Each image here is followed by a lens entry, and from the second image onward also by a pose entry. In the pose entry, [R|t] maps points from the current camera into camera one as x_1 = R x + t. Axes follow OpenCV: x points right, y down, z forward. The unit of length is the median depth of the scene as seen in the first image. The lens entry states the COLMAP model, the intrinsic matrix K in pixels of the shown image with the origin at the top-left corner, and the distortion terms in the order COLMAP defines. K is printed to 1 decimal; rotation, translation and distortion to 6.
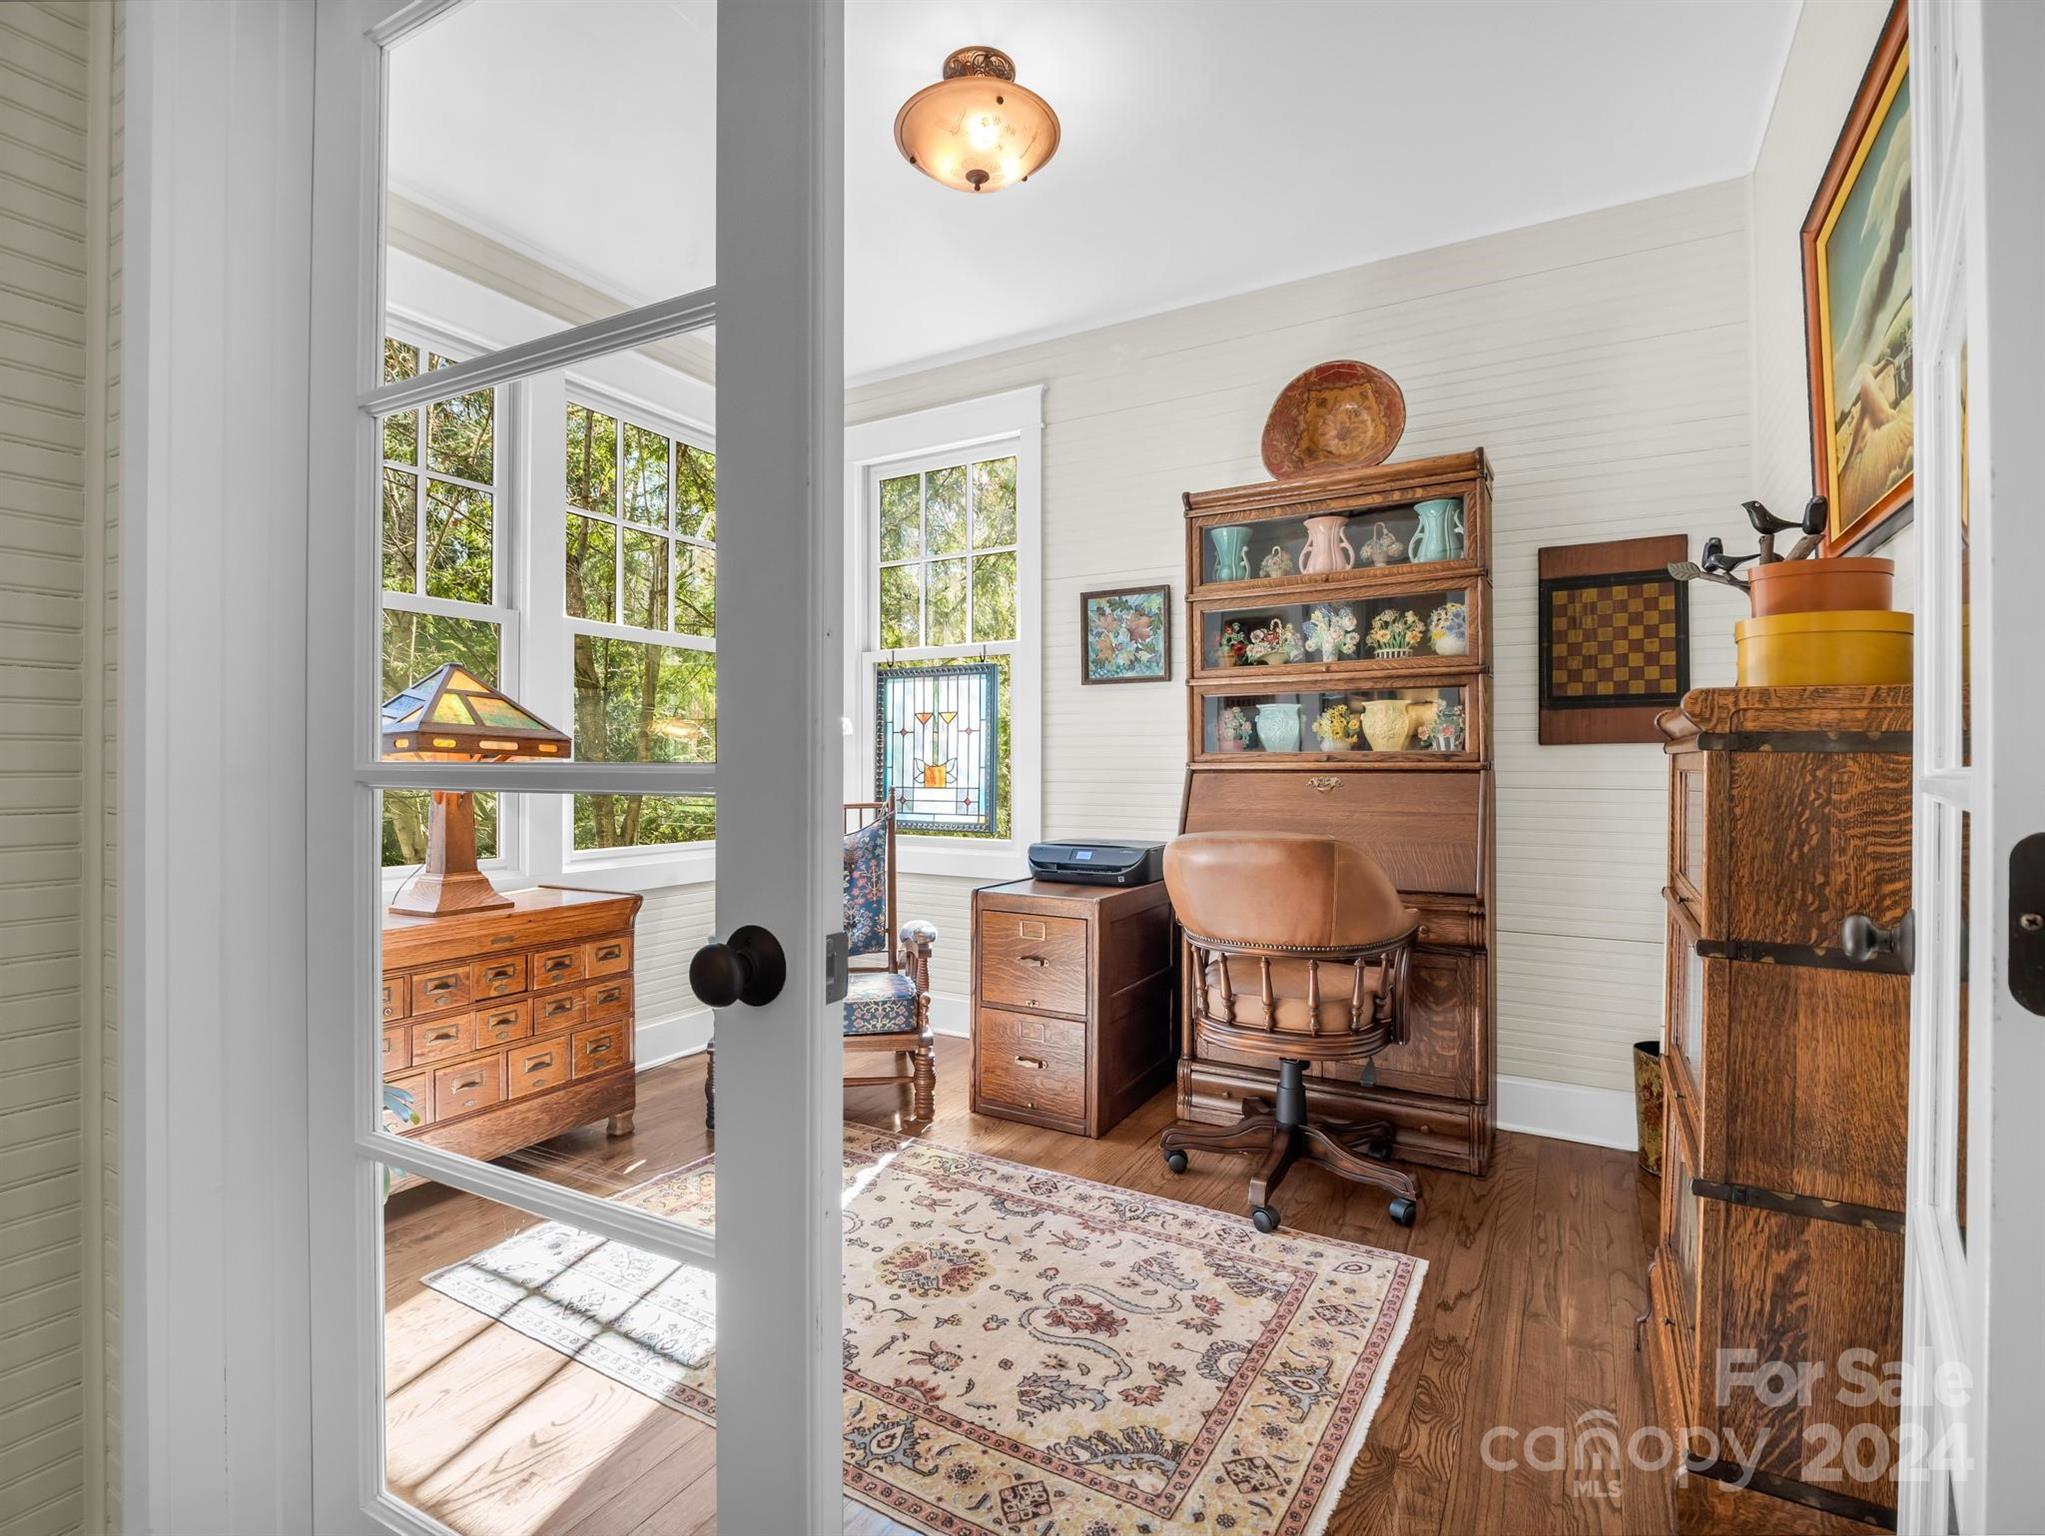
lens RADIAL K [[990.5, 0, 996.8], [0, 990.5, 752.7], [0, 0, 1]] dist [-0.013180, -0.000588]
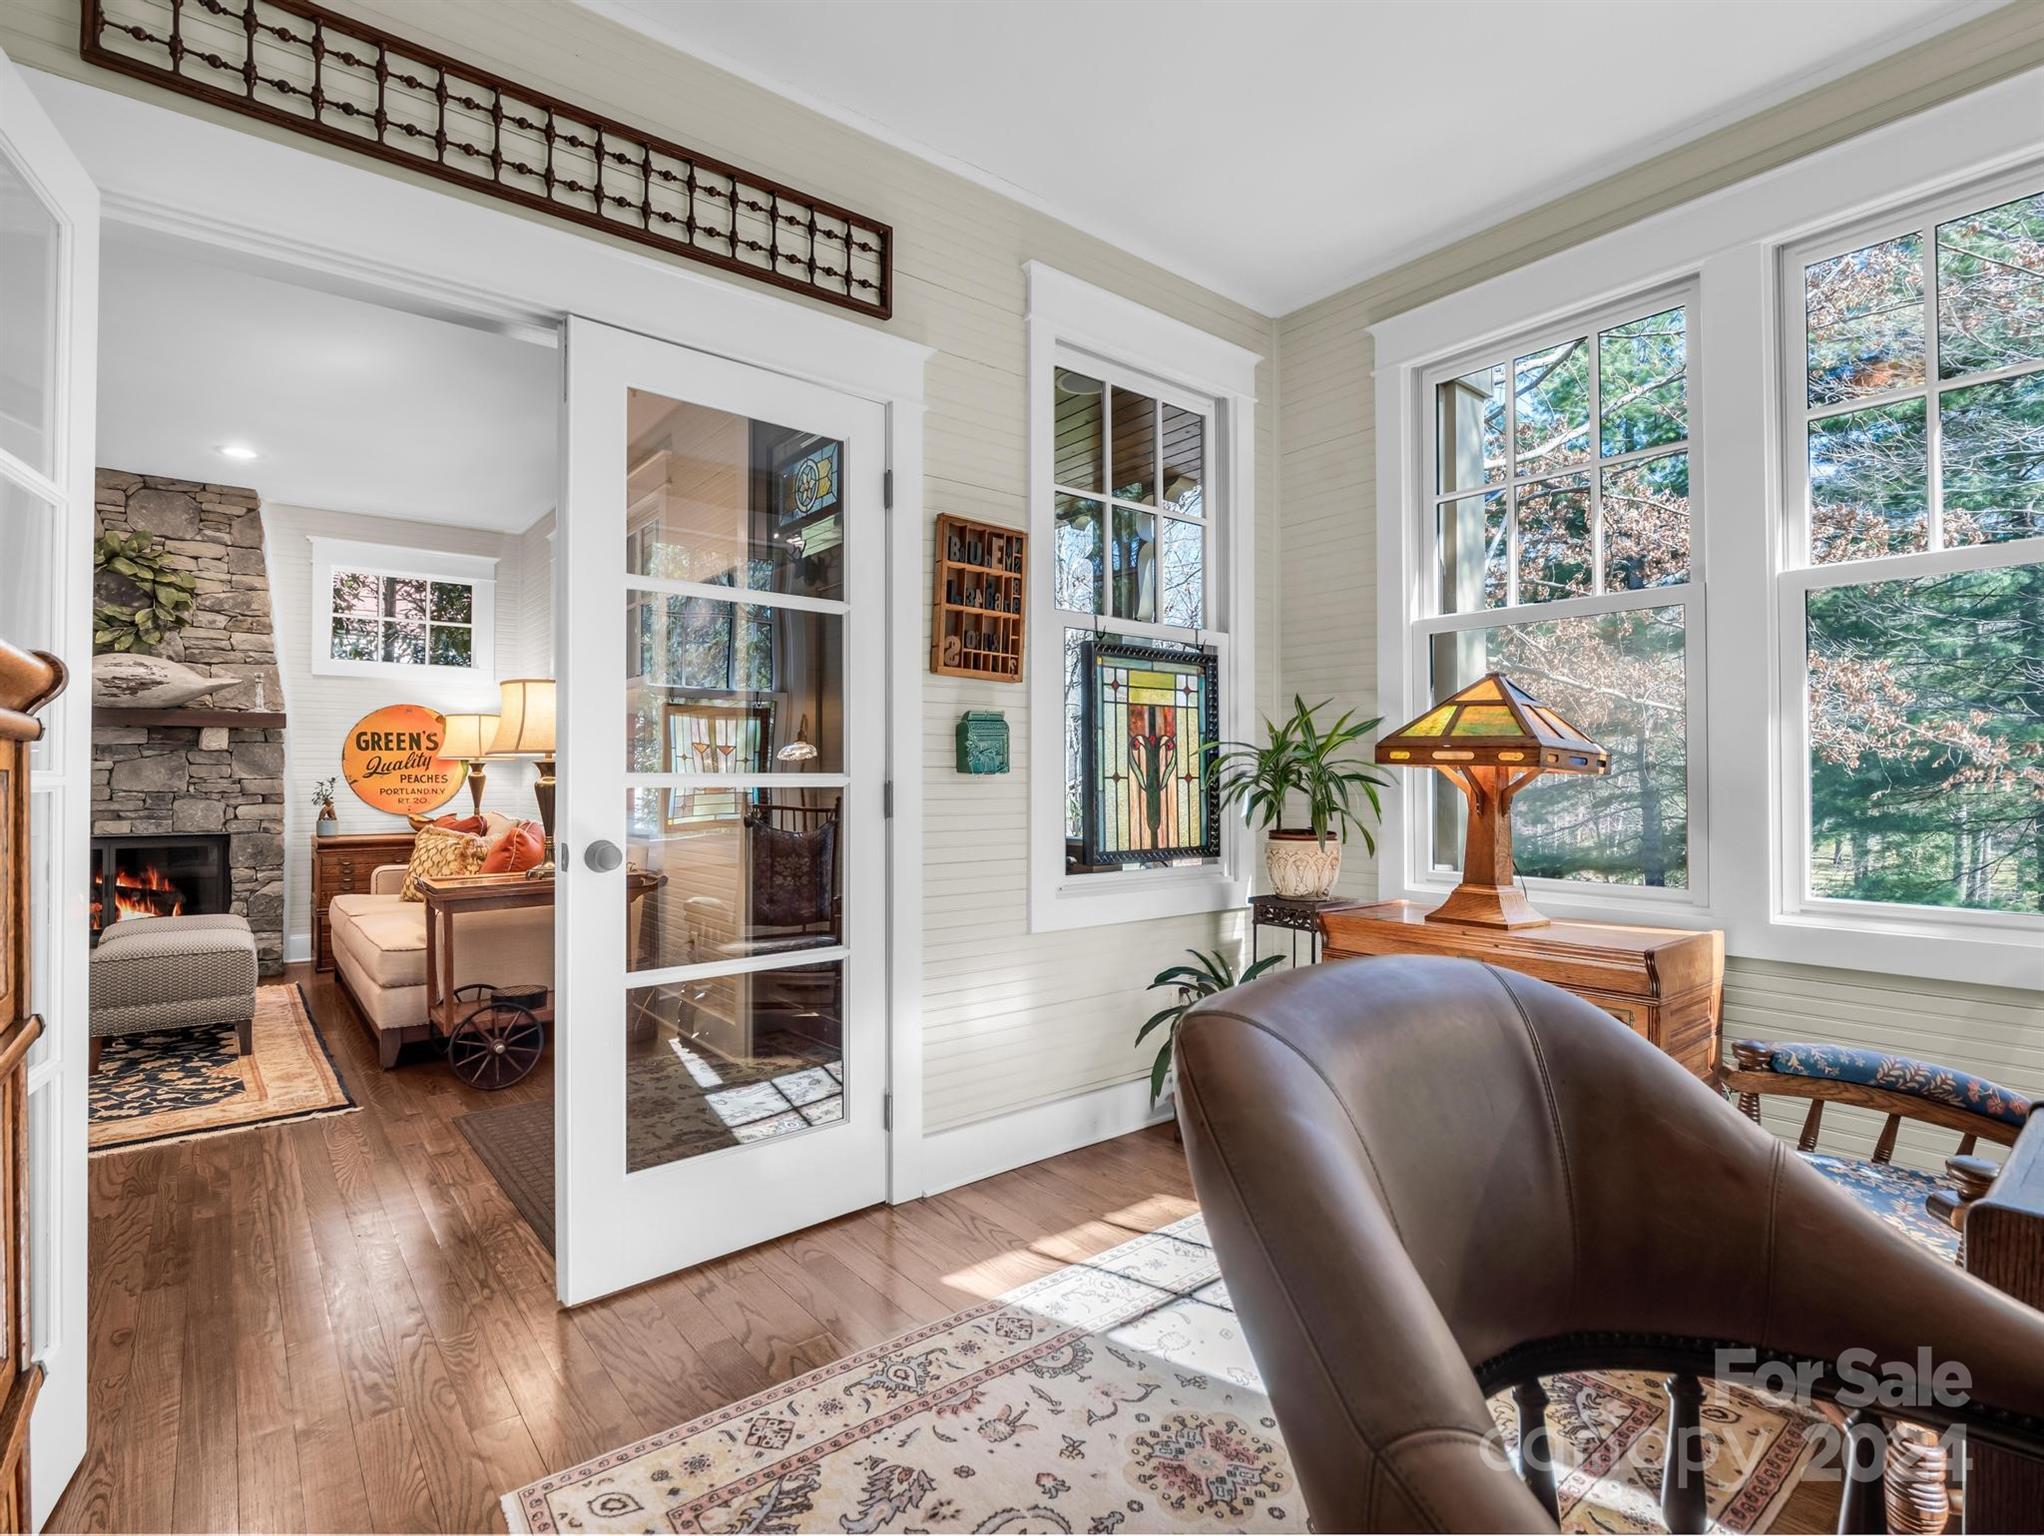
lens RADIAL K [[991.6, 0, 1034.0], [0, 991.6, 768.9], [0, 0, 1]] dist [-0.022733, 0.002450]
pose [[-0.343127, -0.013512, -0.939192, 0.486452], [0.012041, 0.999751, -0.018782, 0.016754], [0.939212, -0.017754, -0.342879, 0.830845]]
